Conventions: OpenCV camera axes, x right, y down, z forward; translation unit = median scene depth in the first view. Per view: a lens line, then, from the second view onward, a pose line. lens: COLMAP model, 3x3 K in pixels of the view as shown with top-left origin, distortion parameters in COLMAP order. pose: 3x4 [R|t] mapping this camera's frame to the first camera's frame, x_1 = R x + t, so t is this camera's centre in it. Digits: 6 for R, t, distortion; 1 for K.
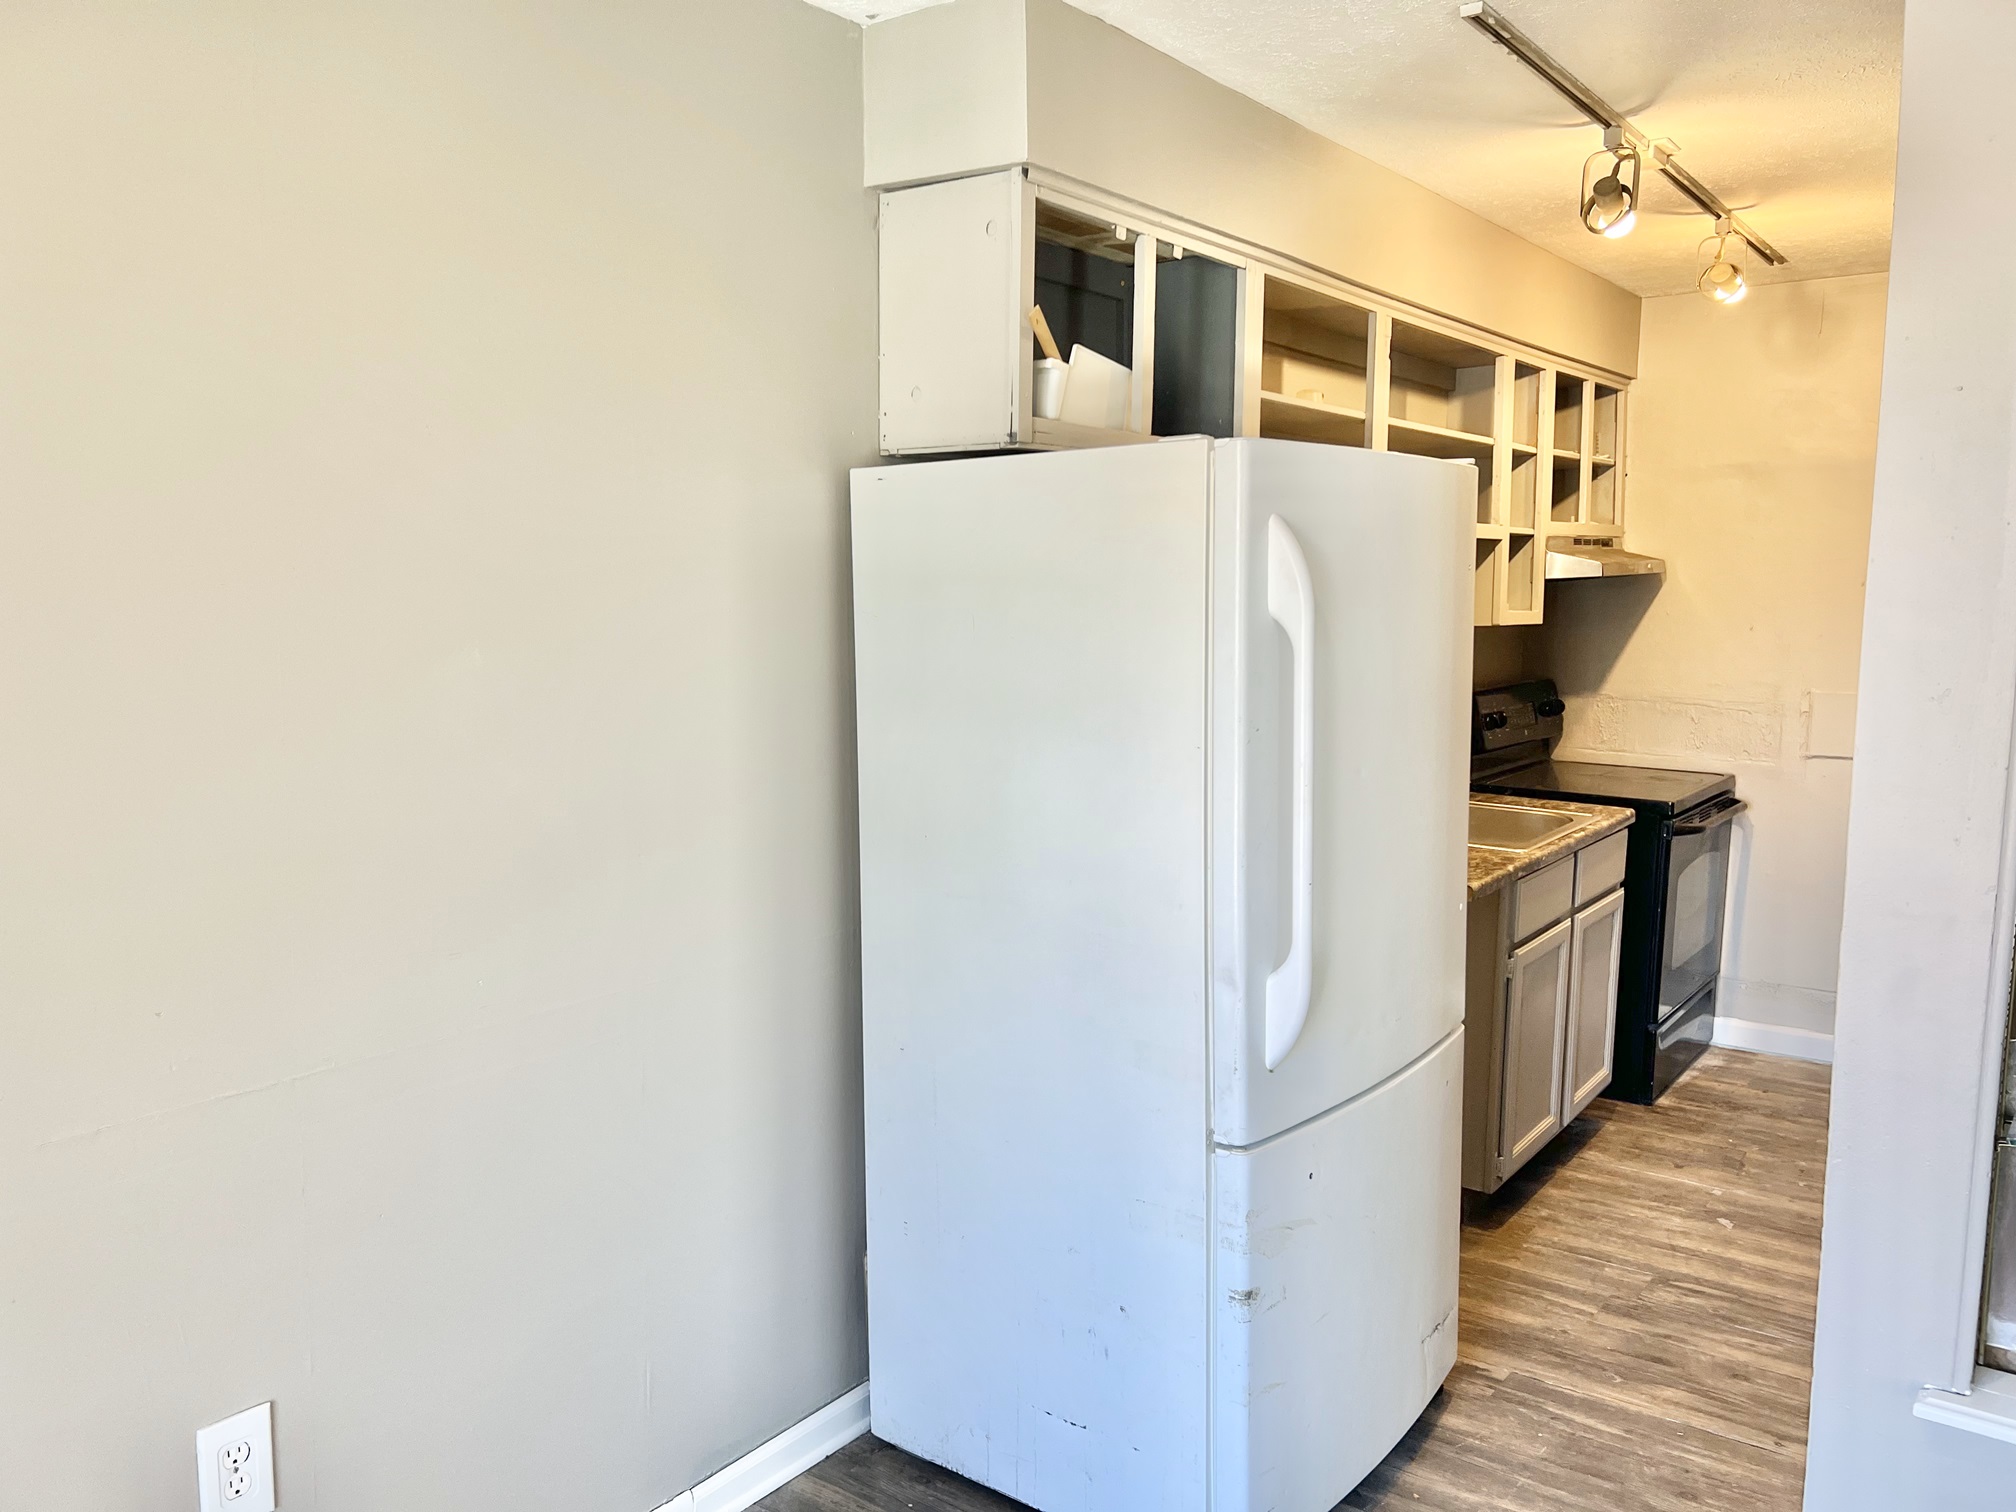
lens RADIAL K [[1433.8, 0, 1008.0], [0, 1433.8, 756.0], [0, 0, 1]] dist [-0.006579, 0.001756]
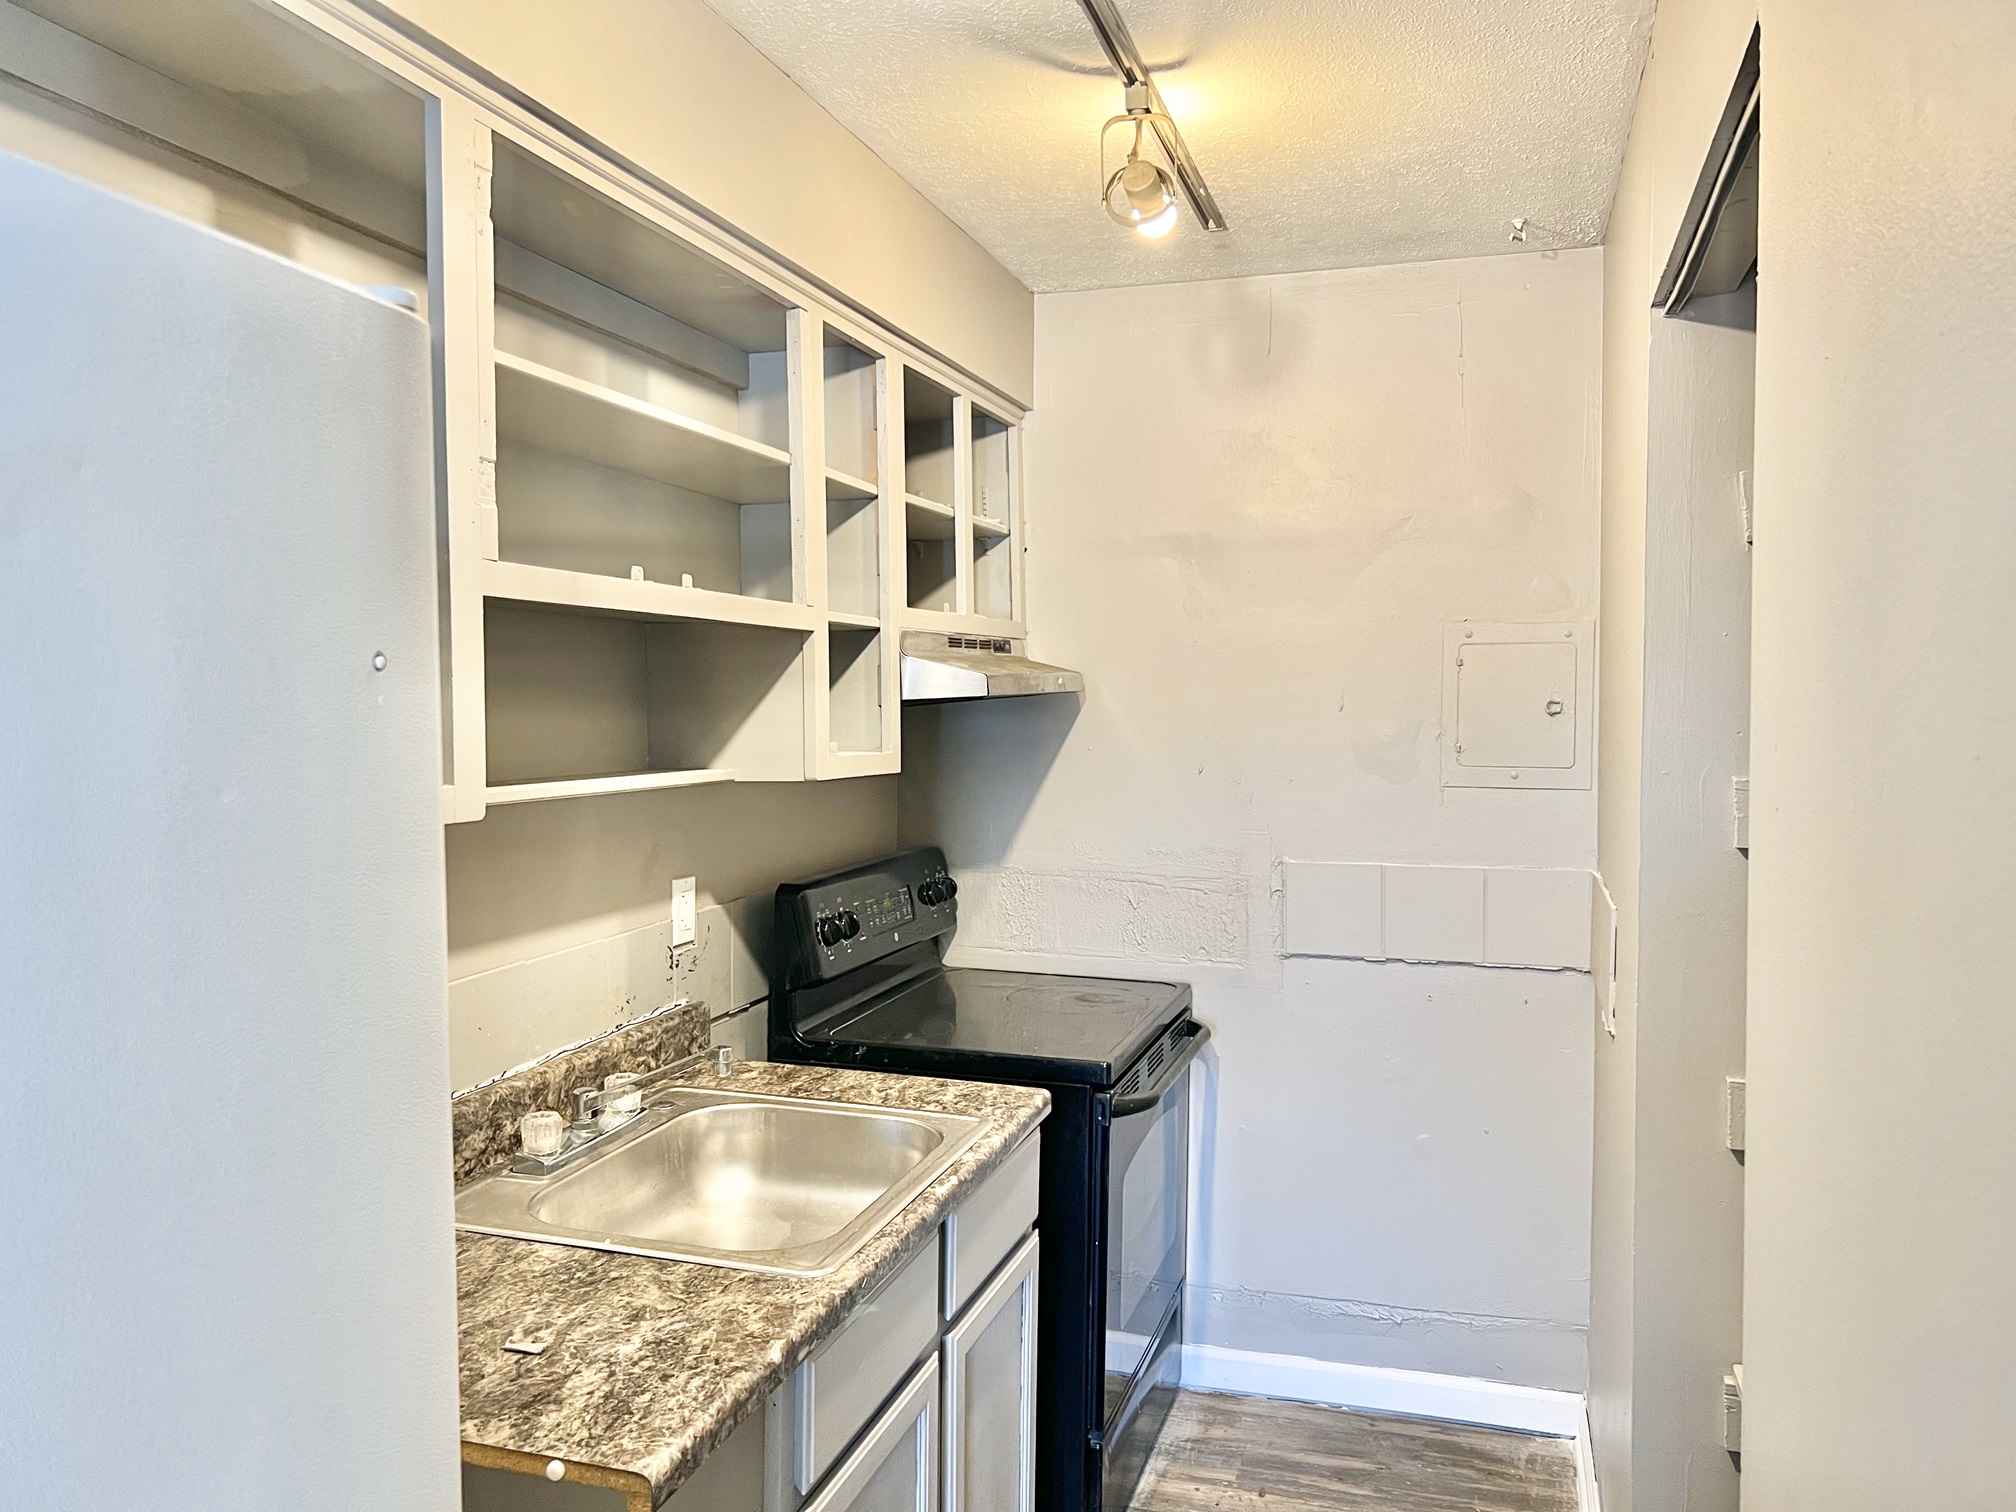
lens RADIAL K [[1433.8, 0, 1008.0], [0, 1433.8, 756.0], [0, 0, 1]] dist [-0.006579, 0.001756]
pose [[0.934035, -0.013145, 0.356939, 0.194906], [0.043070, 0.996176, -0.076021, -0.050165], [-0.354574, 0.086380, 0.931029, 0.407838]]
